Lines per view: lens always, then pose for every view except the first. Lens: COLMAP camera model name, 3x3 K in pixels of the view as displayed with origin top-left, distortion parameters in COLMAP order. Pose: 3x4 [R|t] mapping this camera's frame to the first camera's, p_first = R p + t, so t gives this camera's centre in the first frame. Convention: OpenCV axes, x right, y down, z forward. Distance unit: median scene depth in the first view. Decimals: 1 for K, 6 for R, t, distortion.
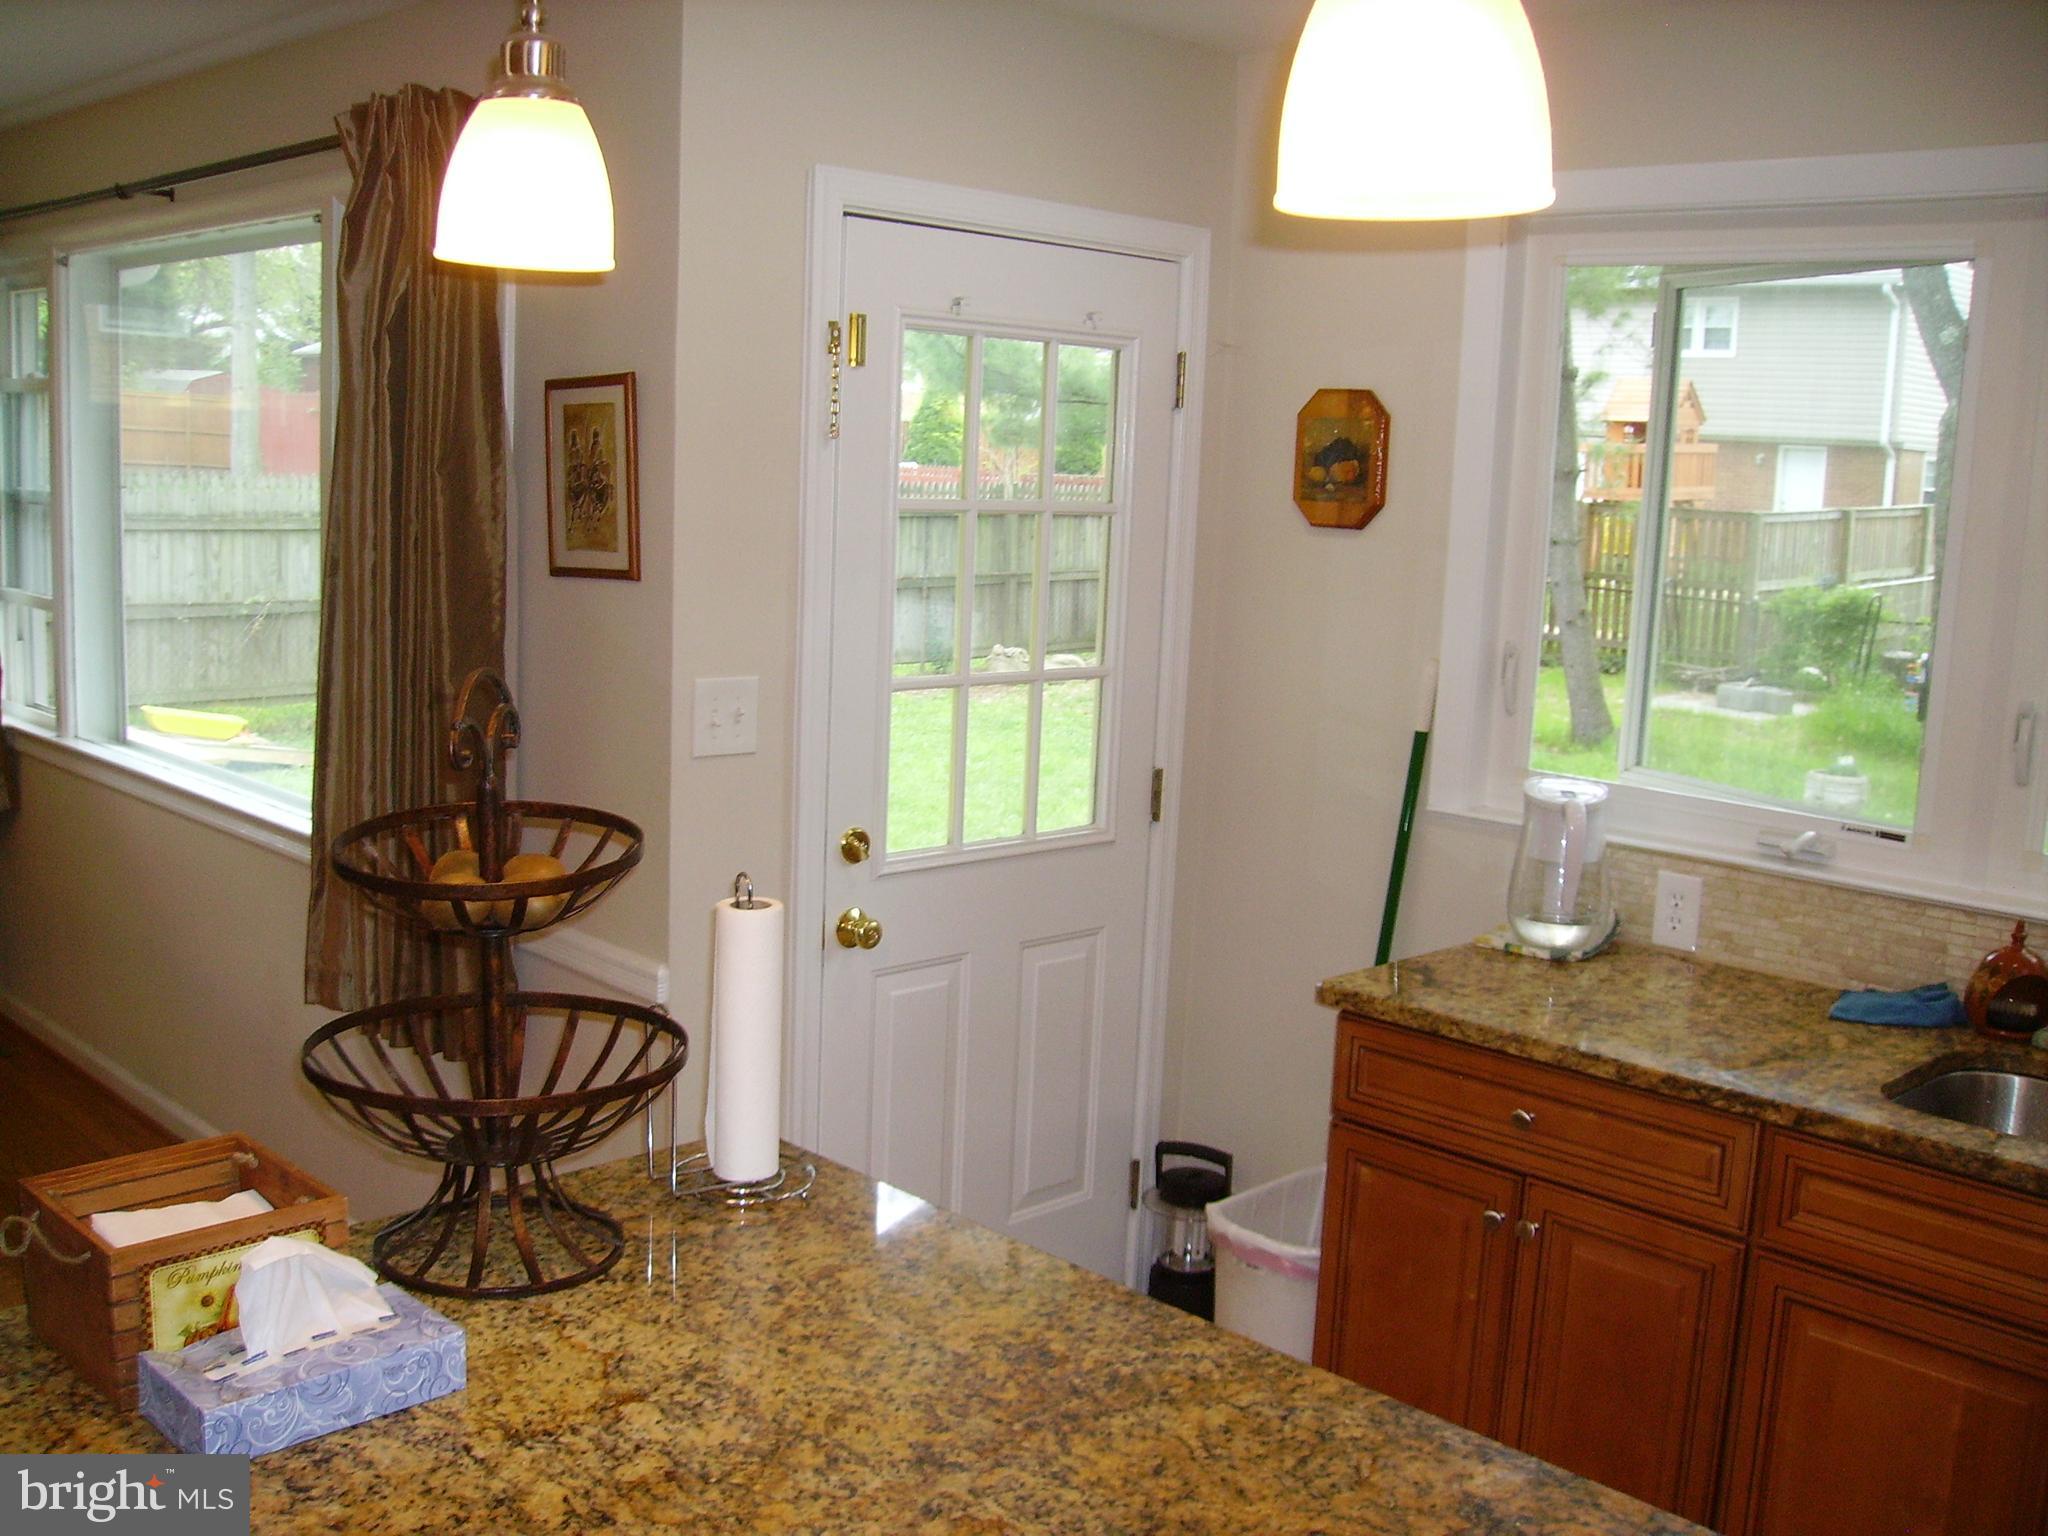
lens RADIAL K [[2047.2, 0, 987.3], [0, 2047.2, 777.2], [0, 0, 1]] dist [-0.159833, 0.138442]
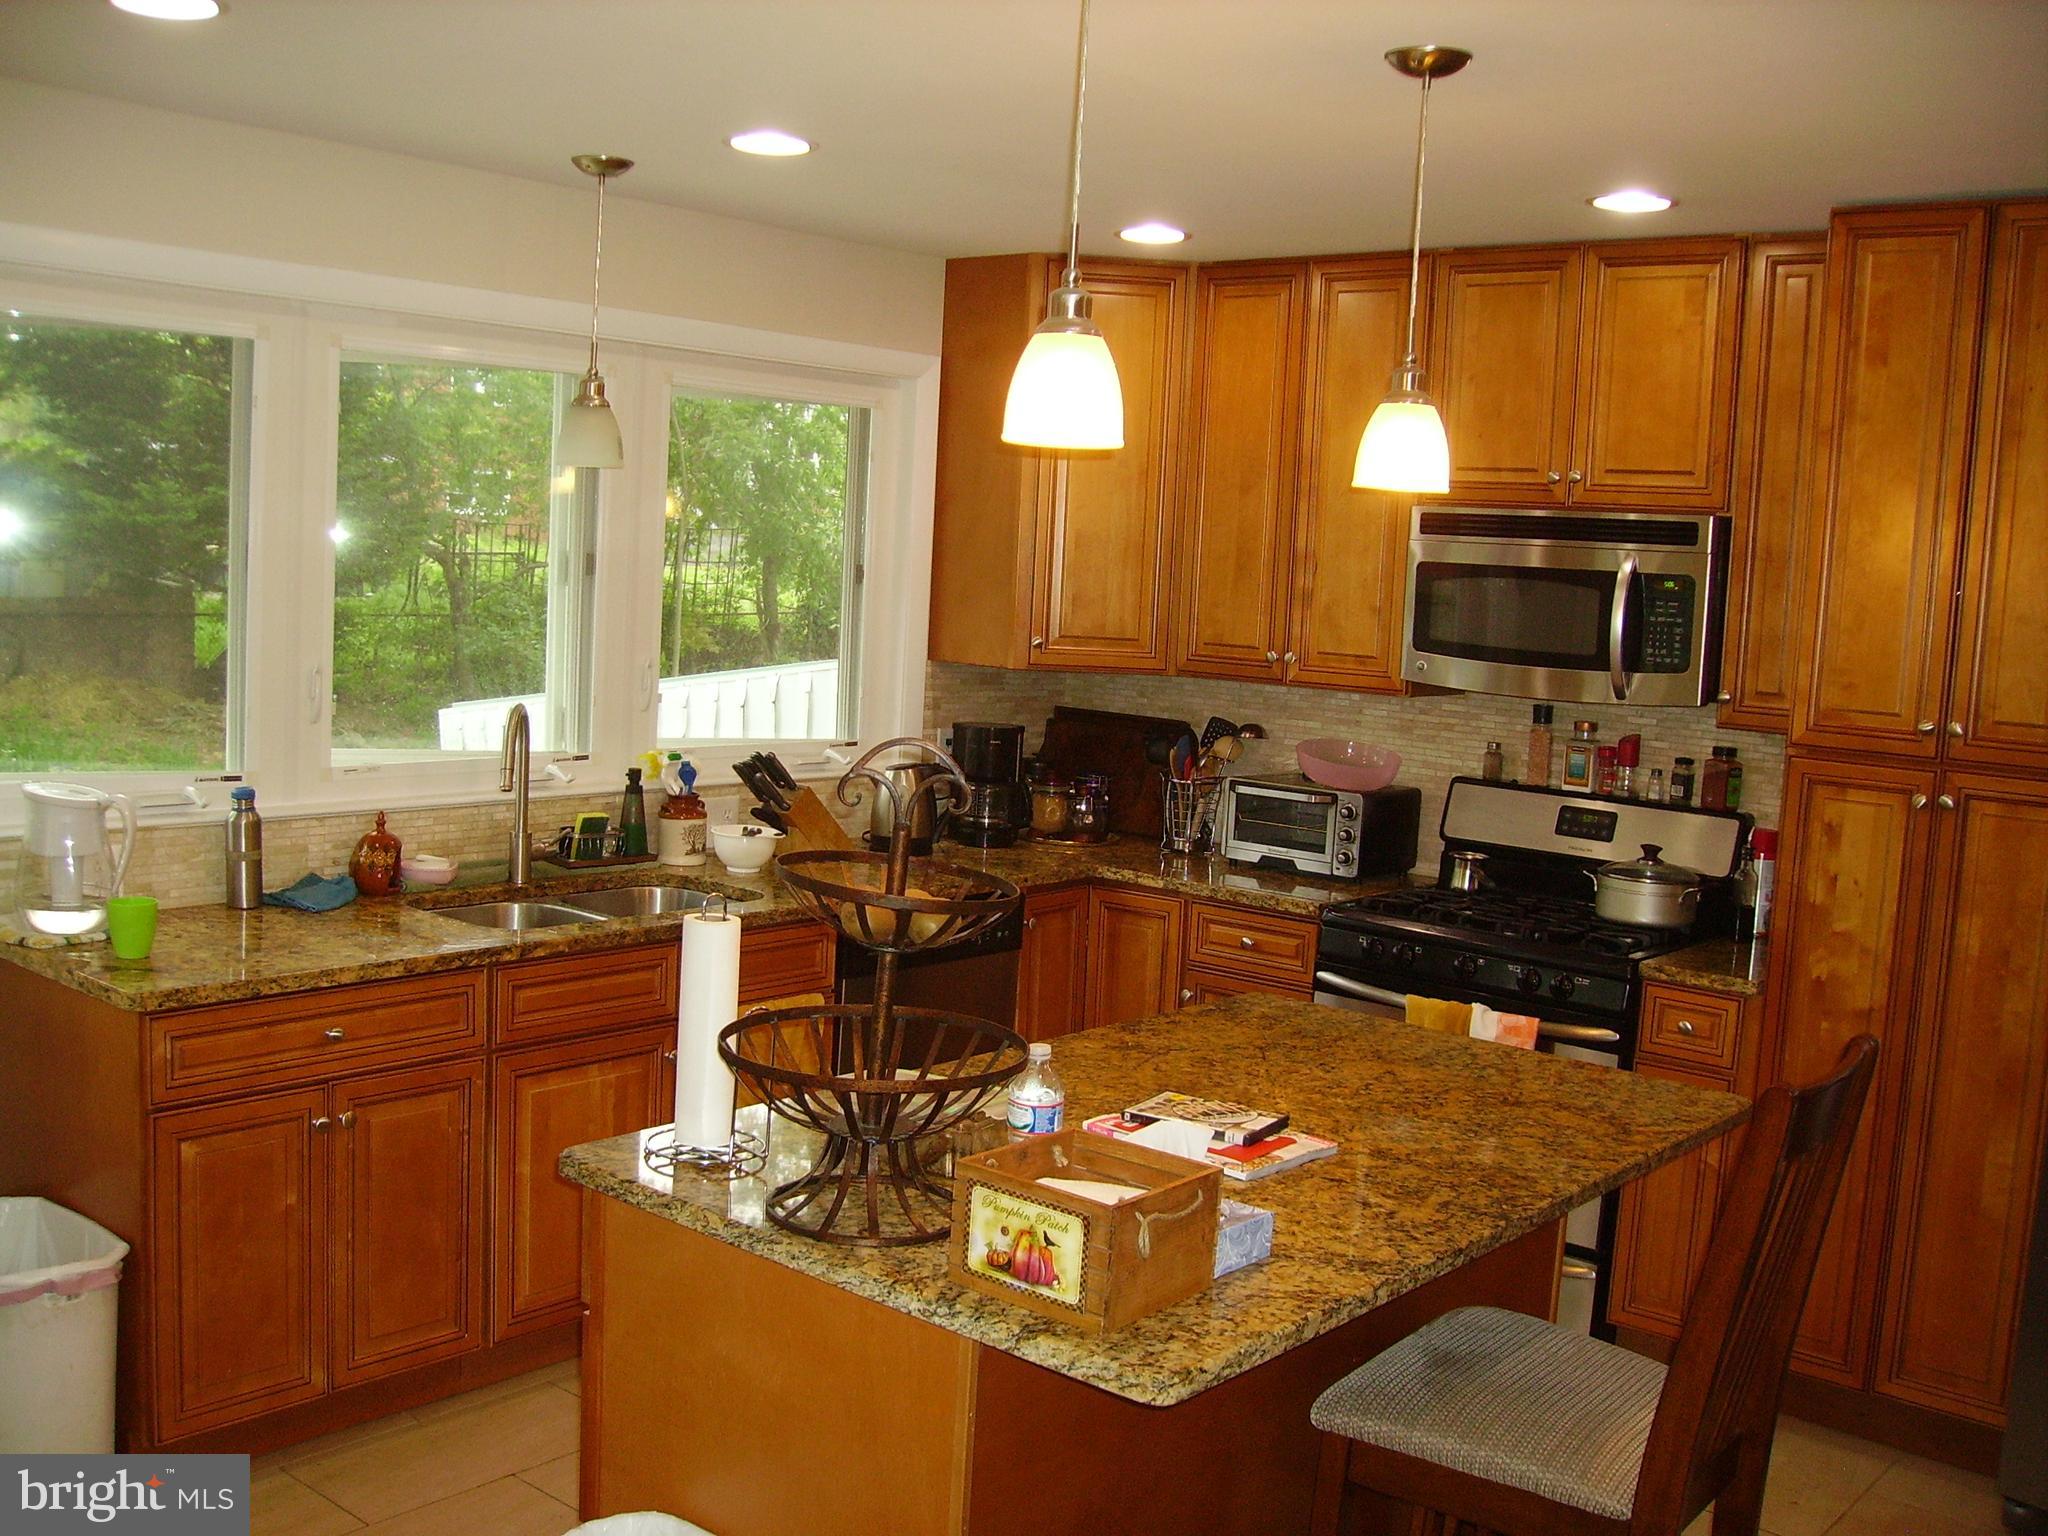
lens RADIAL K [[2047.2, 0, 987.3], [0, 2047.2, 777.2], [0, 0, 1]] dist [-0.159833, 0.138442]
pose [[-0.089097, -0.155471, 0.983814, -0.819327], [0.101295, 0.981207, 0.164232, -0.127182], [-0.990859, 0.114288, -0.071674, 0.566609]]
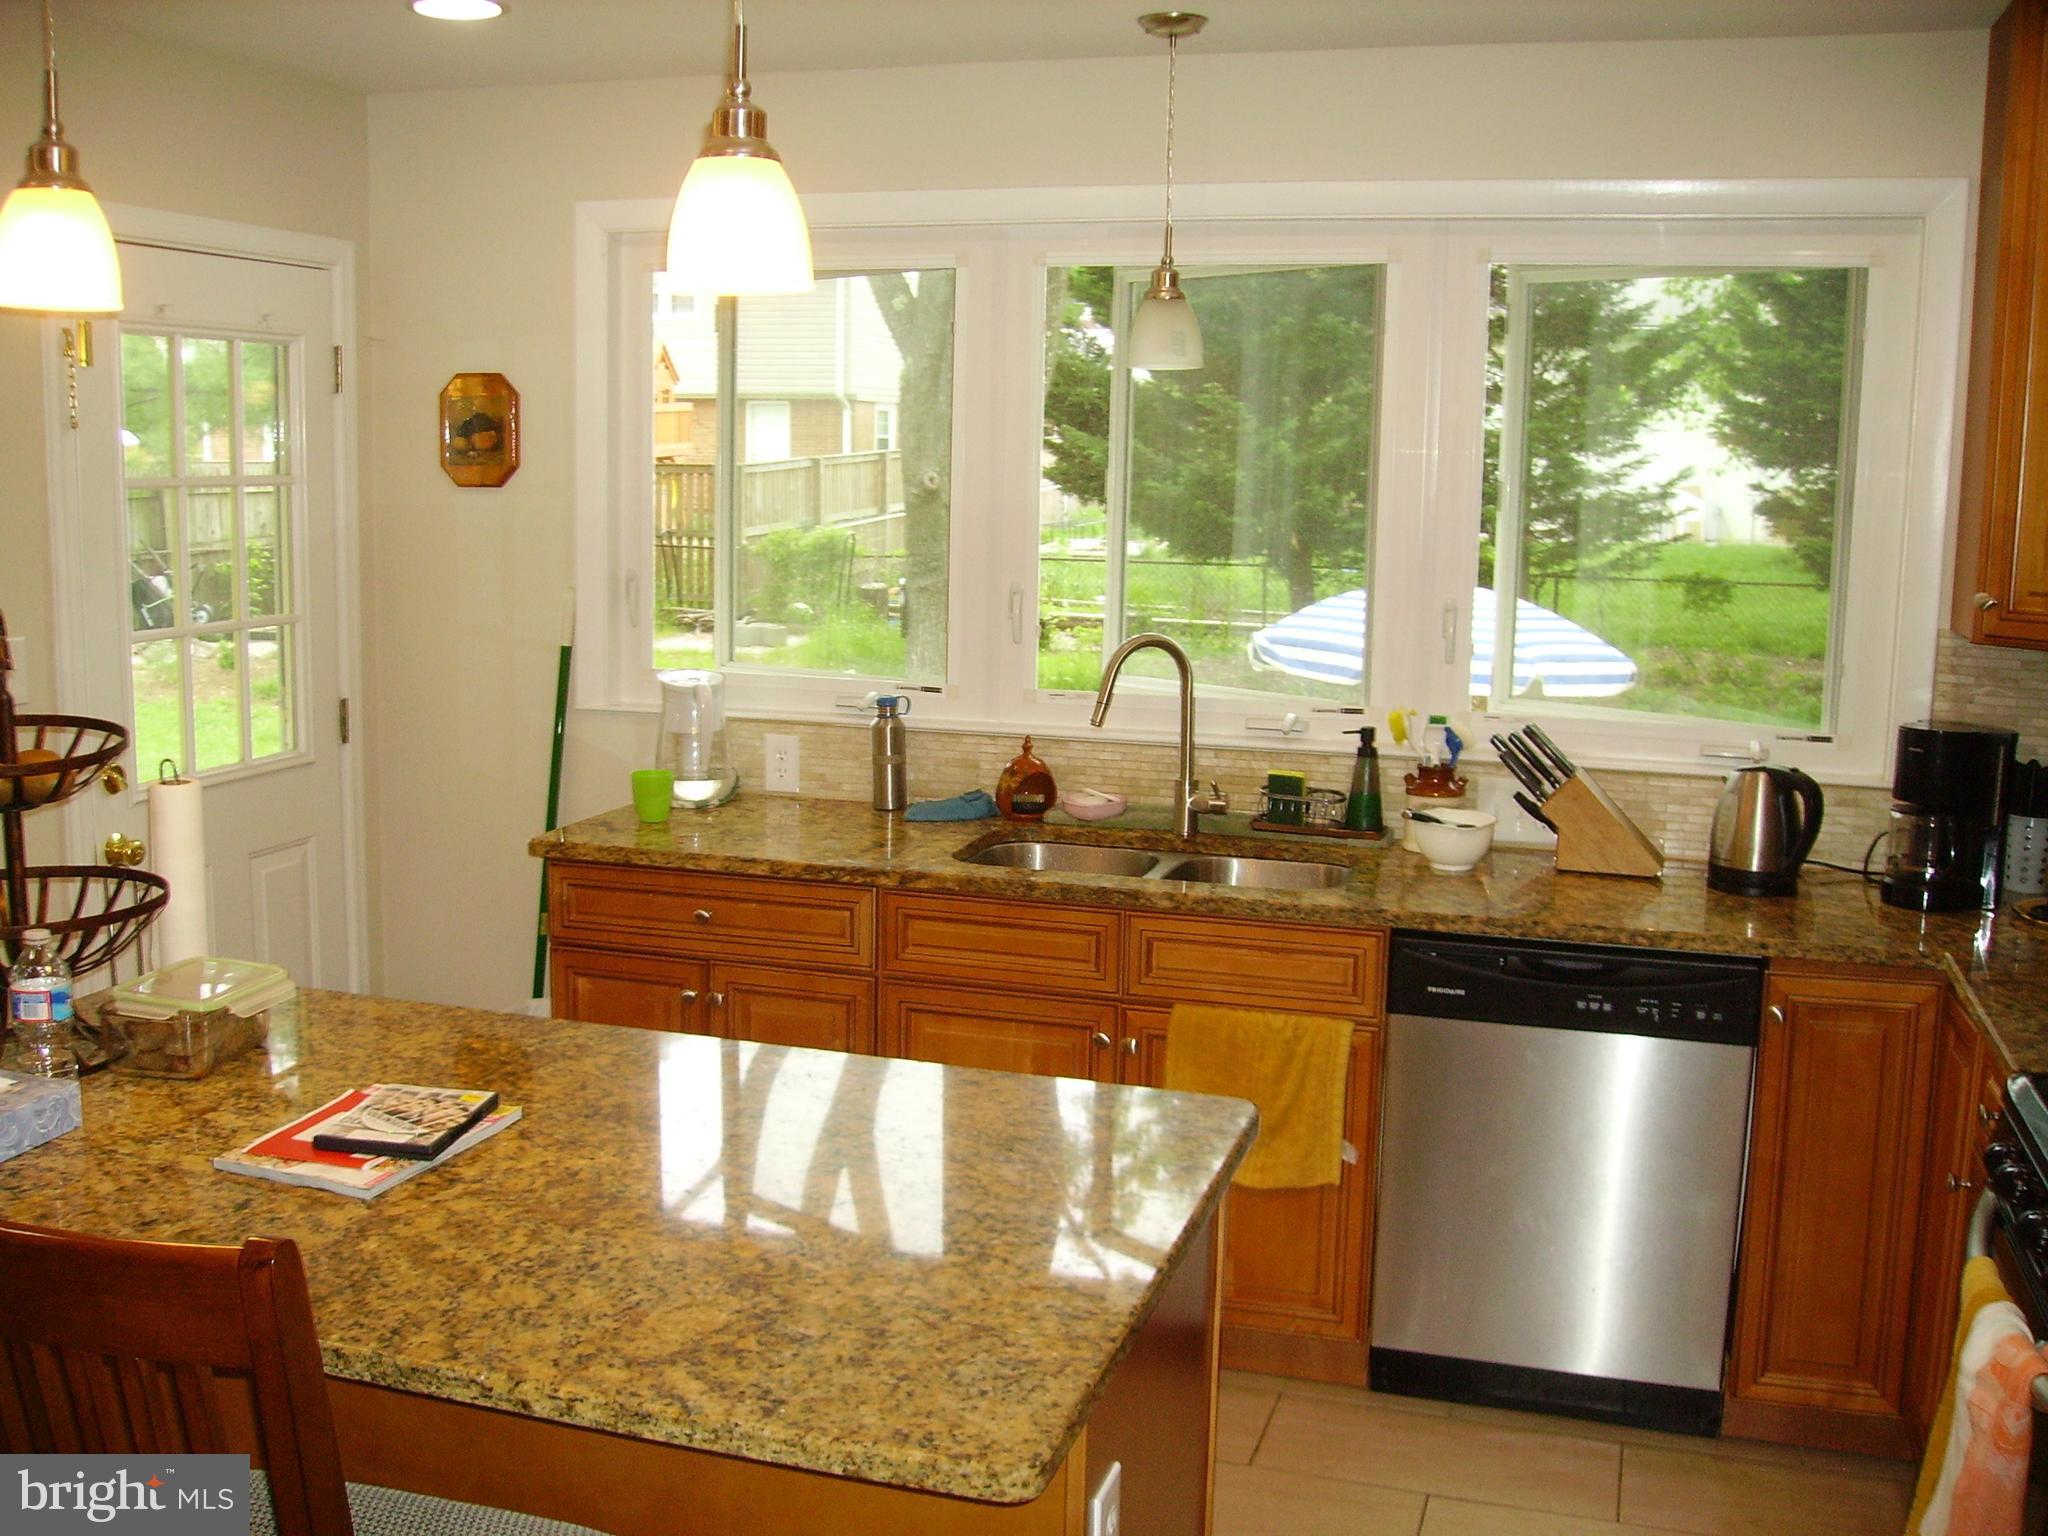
lens RADIAL K [[2047.2, 0, 987.3], [0, 2047.2, 777.2], [0, 0, 1]] dist [-0.159833, 0.138442]
pose [[0.880499, -0.100981, 0.463167, -0.156797], [0.093321, 0.994853, 0.039493, 0.035252], [-0.464771, 0.008449, 0.885391, -0.241390]]
